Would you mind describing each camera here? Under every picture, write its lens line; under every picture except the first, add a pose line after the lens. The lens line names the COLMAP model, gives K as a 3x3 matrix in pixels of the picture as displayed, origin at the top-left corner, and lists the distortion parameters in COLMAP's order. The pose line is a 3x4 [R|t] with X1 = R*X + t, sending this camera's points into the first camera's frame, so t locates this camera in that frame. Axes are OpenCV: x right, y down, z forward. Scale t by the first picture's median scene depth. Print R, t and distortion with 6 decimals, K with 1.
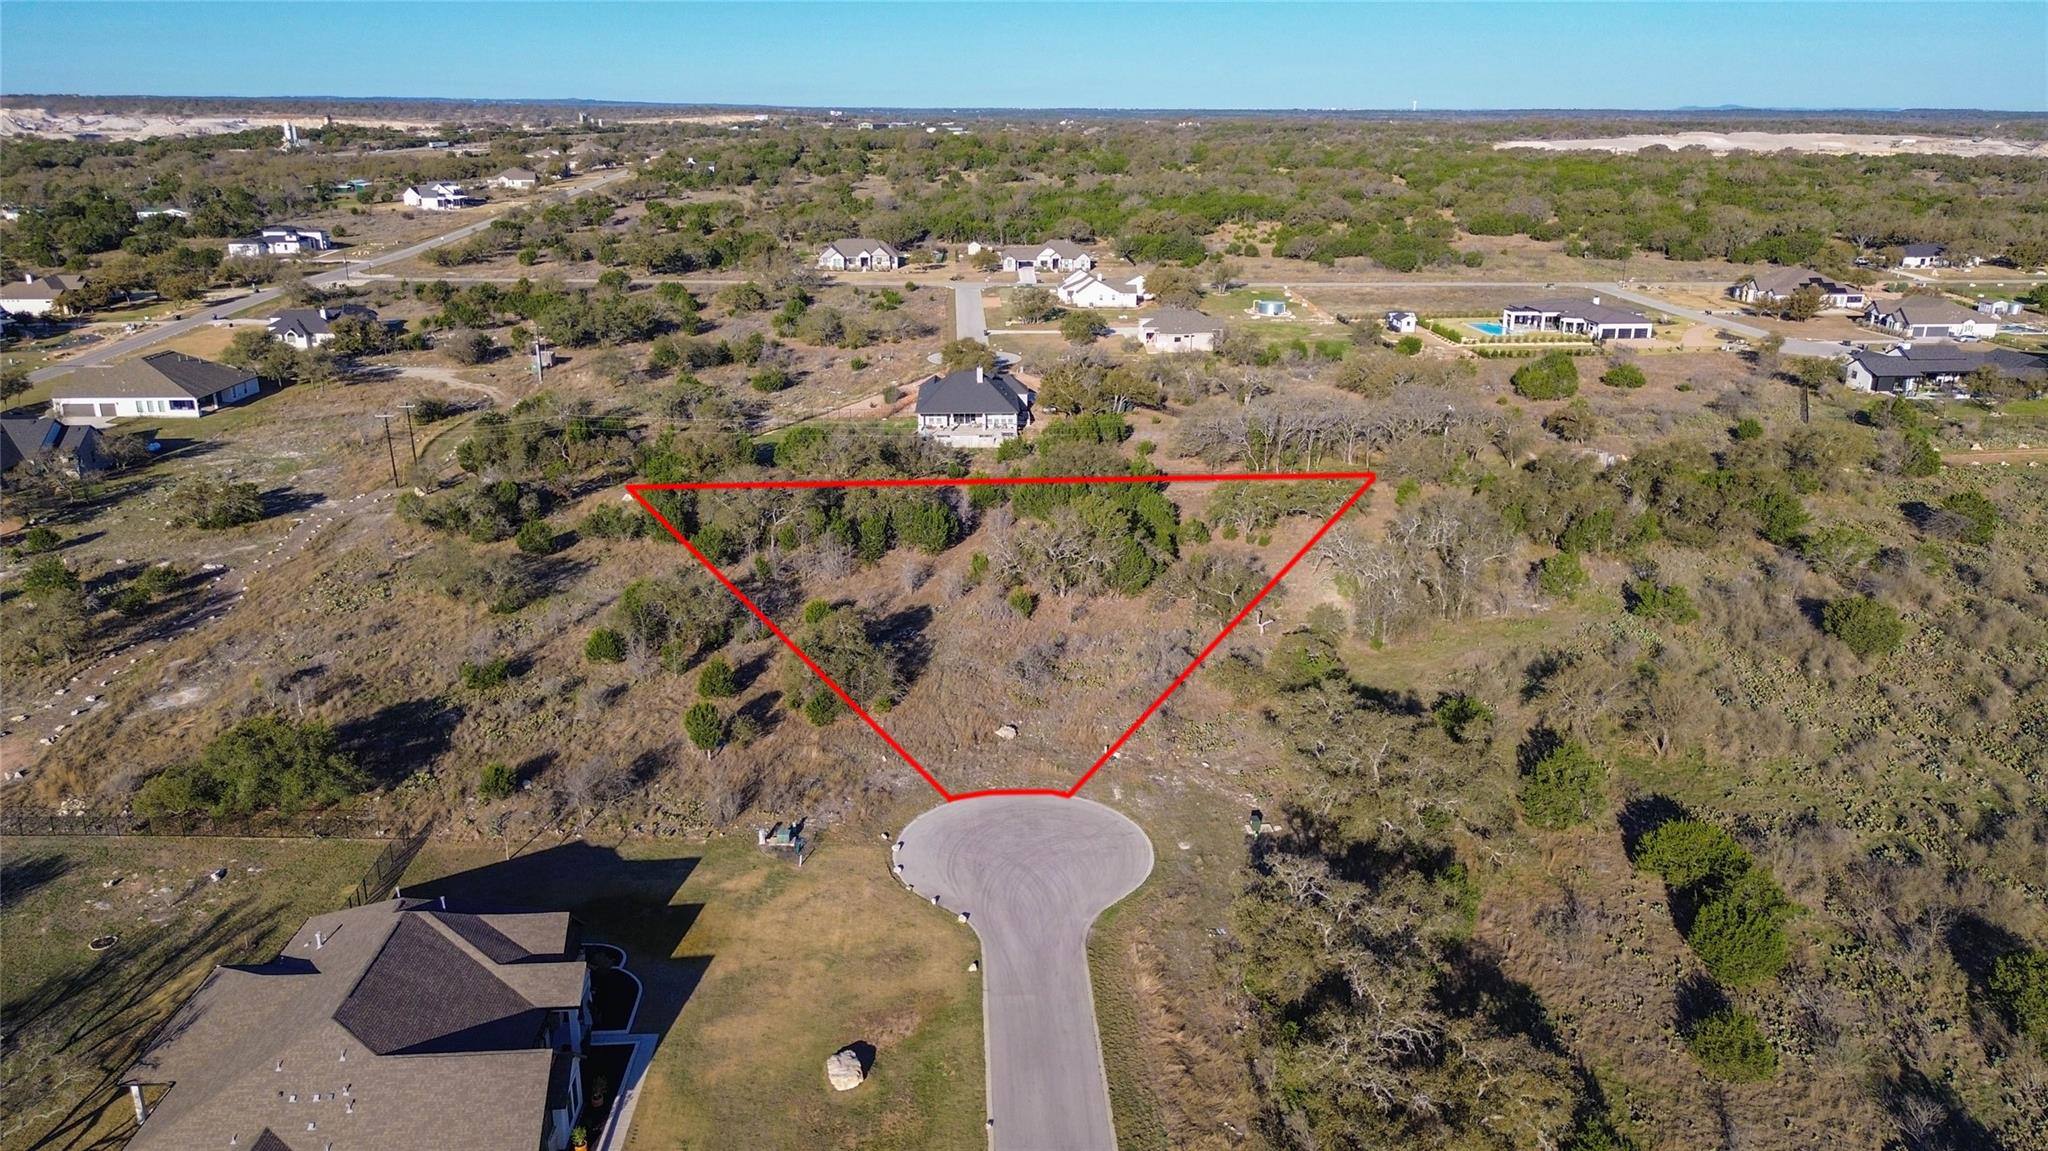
lens RADIAL K [[1437.6, 0, 1024.0], [0, 1437.6, 575.5], [0, 0, 1]] dist [0.080446, -0.058450]
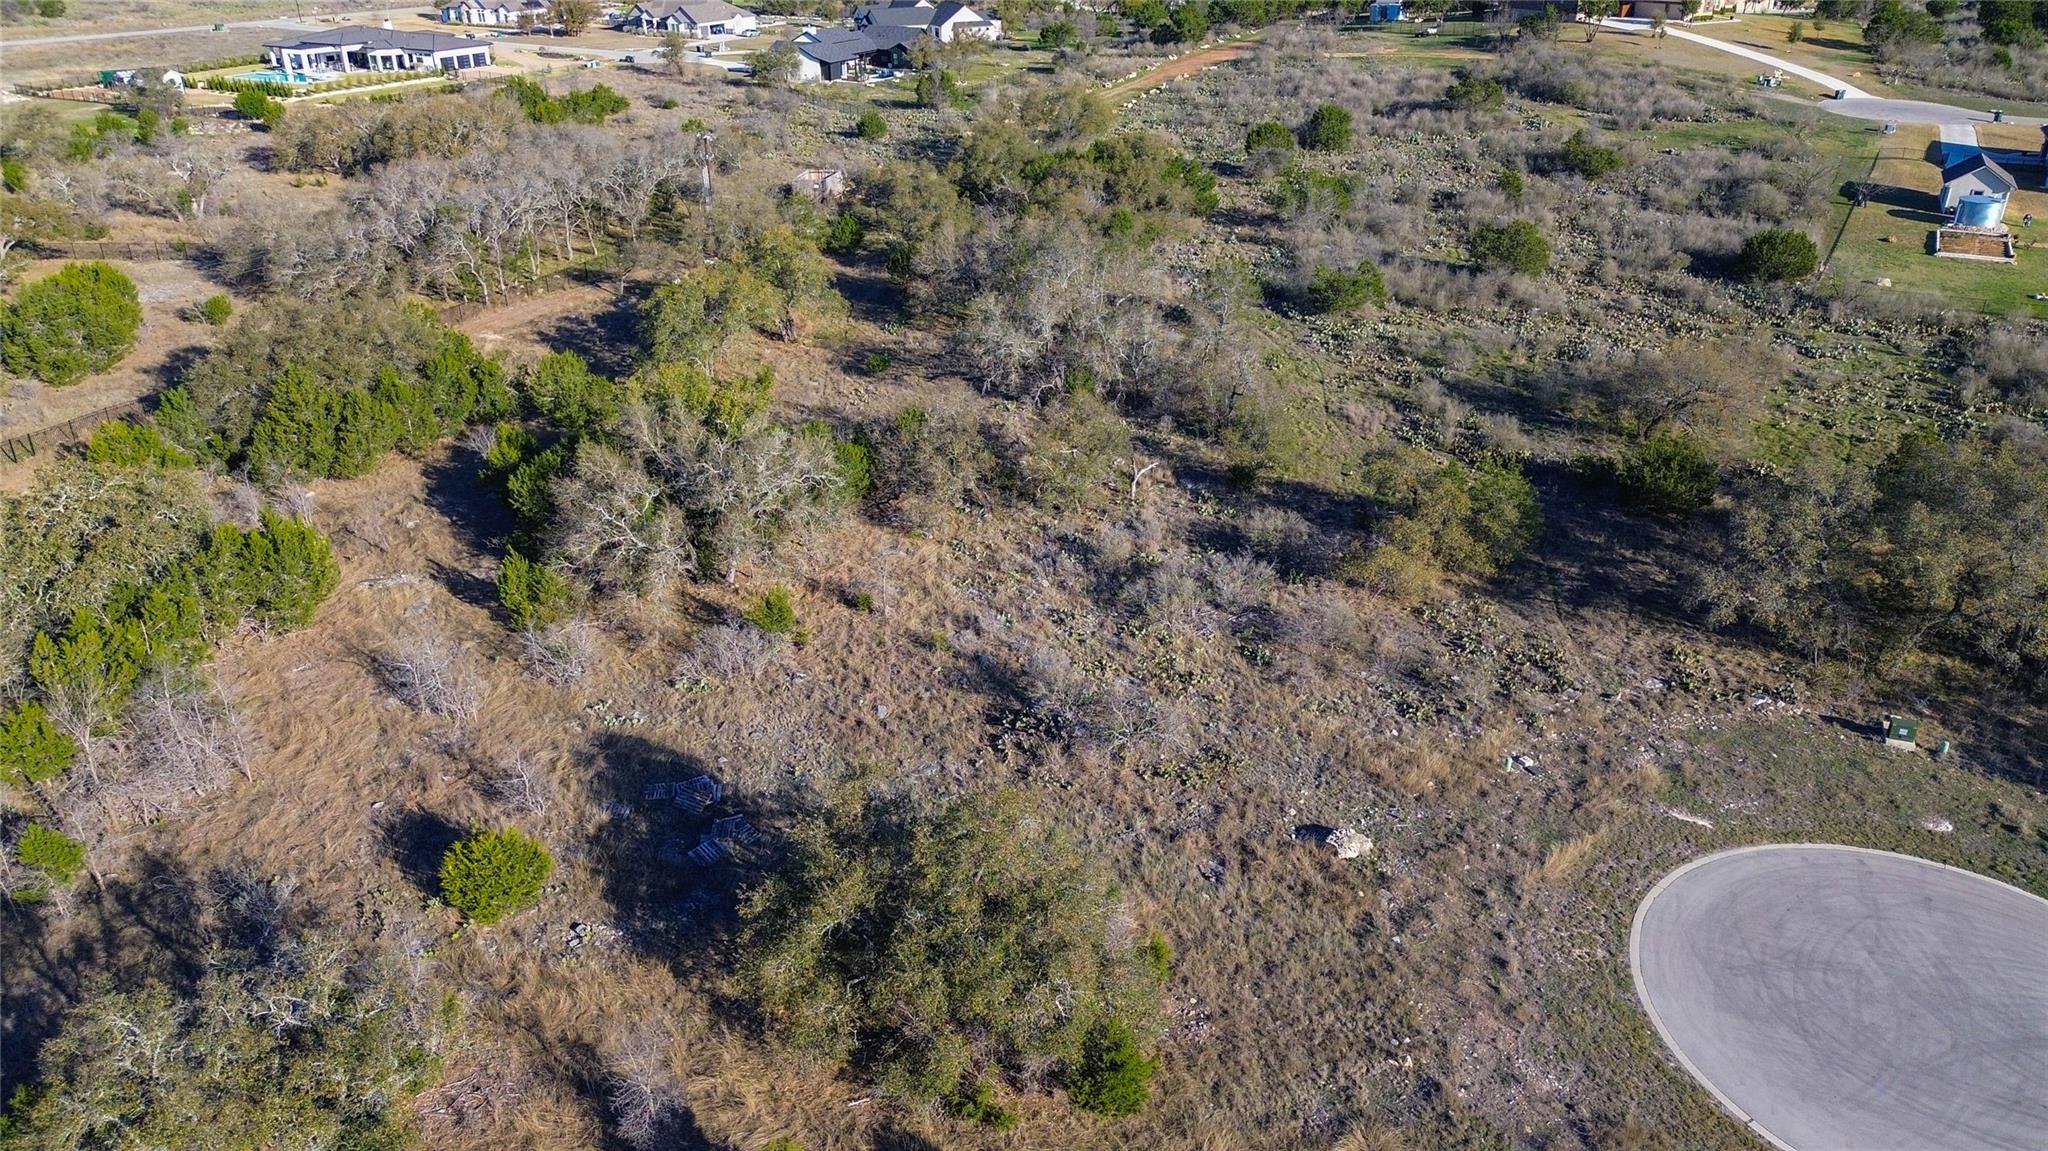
lens RADIAL K [[1437.6, 0, 1024.0], [0, 1437.6, 575.5], [0, 0, 1]] dist [0.080446, -0.058450]
pose [[0.503891, -0.384238, 0.773598, -0.351224], [0.274919, 0.920378, 0.278070, -0.111460], [-0.818849, 0.072560, 0.569405, 0.758475]]
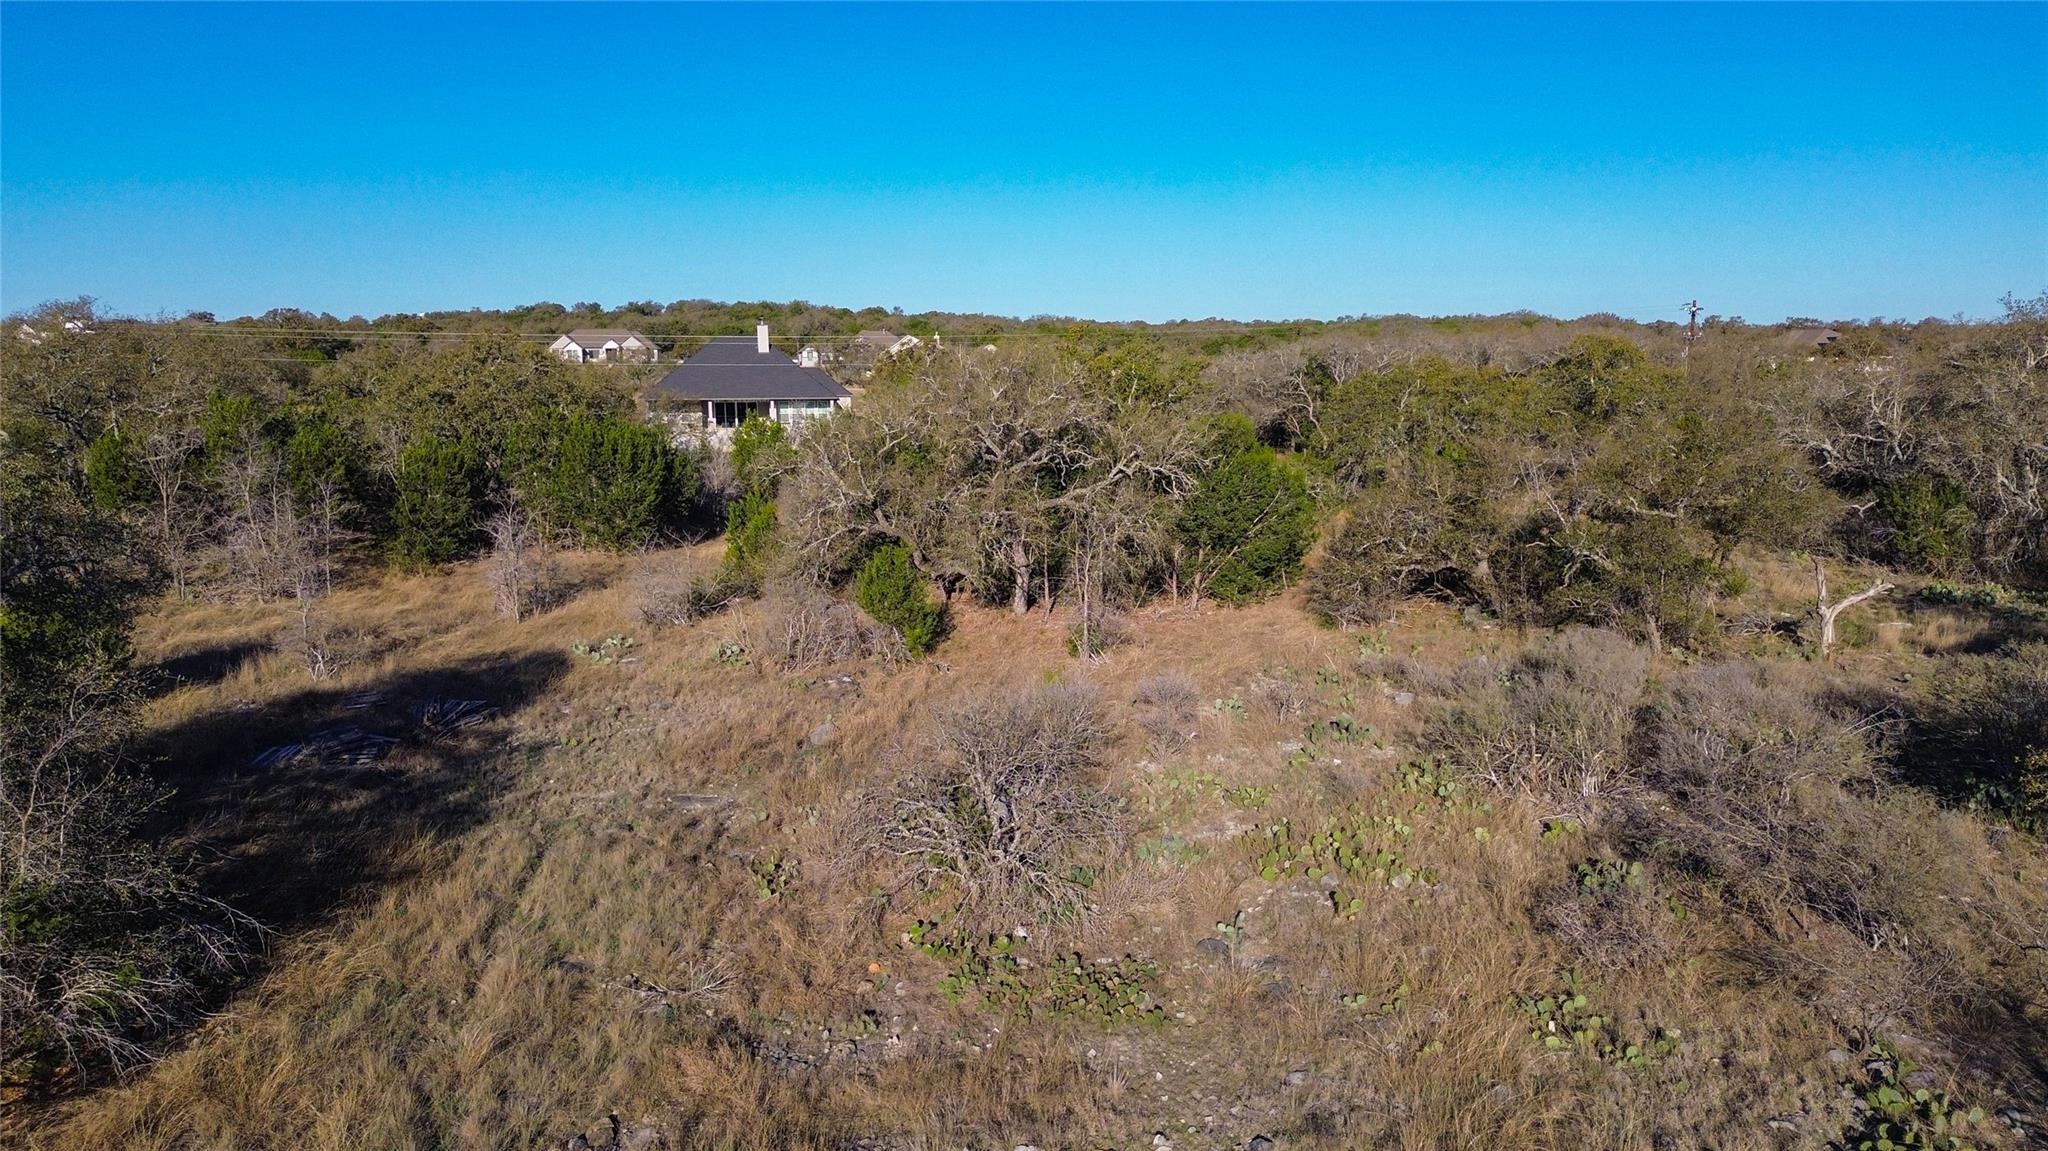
lens RADIAL K [[1437.6, 0, 1024.0], [0, 1437.6, 575.5], [0, 0, 1]] dist [0.080446, -0.058450]
pose [[0.990191, -0.031277, 0.136175, -0.018235], [0.052604, 0.986363, -0.155953, 0.066629], [-0.129440, 0.161587, 0.978333, 0.825090]]
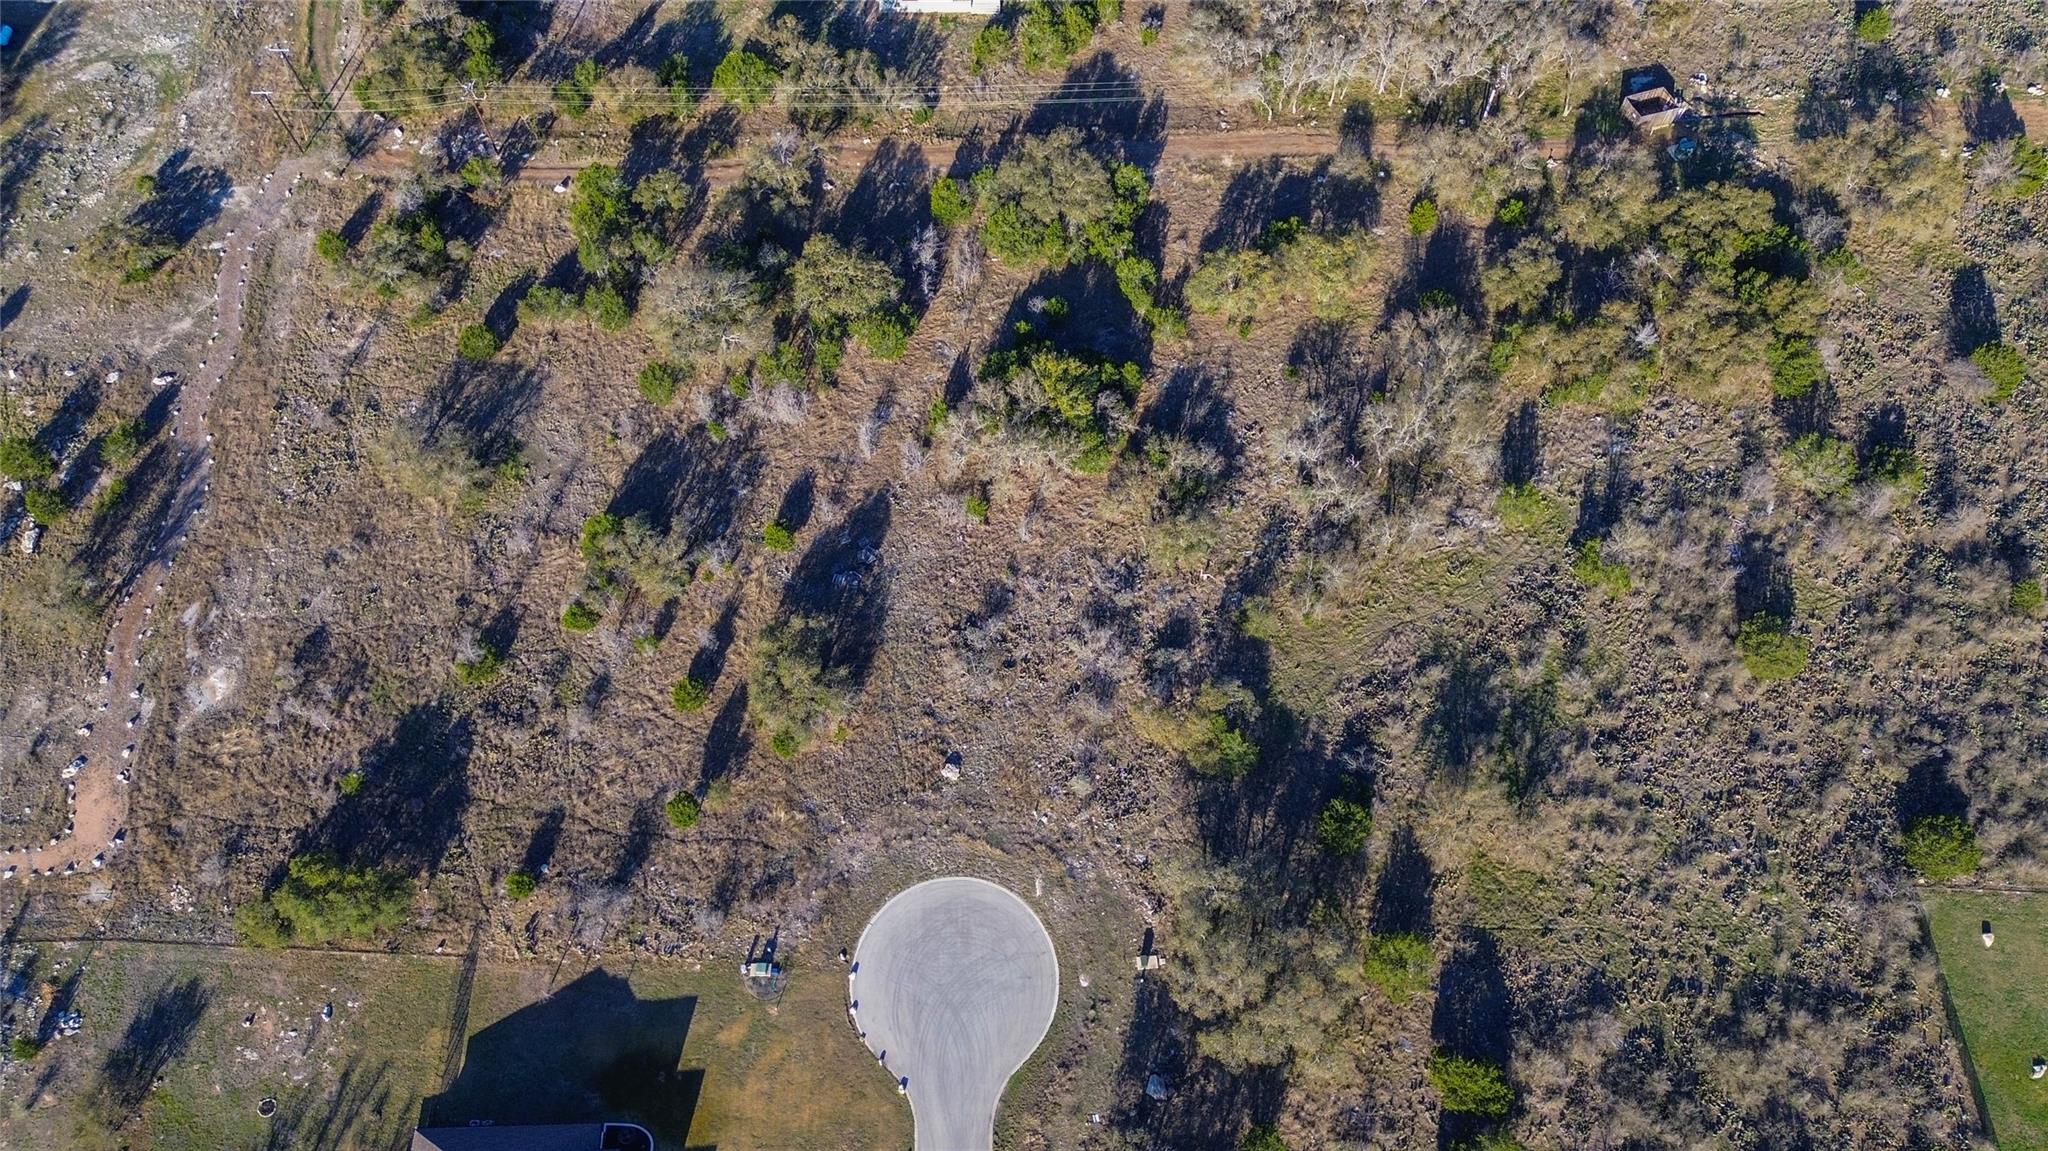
lens RADIAL K [[1437.6, 0, 1024.0], [0, 1437.6, 575.5], [0, 0, 1]] dist [0.080446, -0.058450]
pose [[0.999414, 0.023874, -0.024531, 0.065008], [-0.000415, 0.725040, 0.688706, -0.732655], [0.034228, -0.688293, 0.724625, 0.268240]]
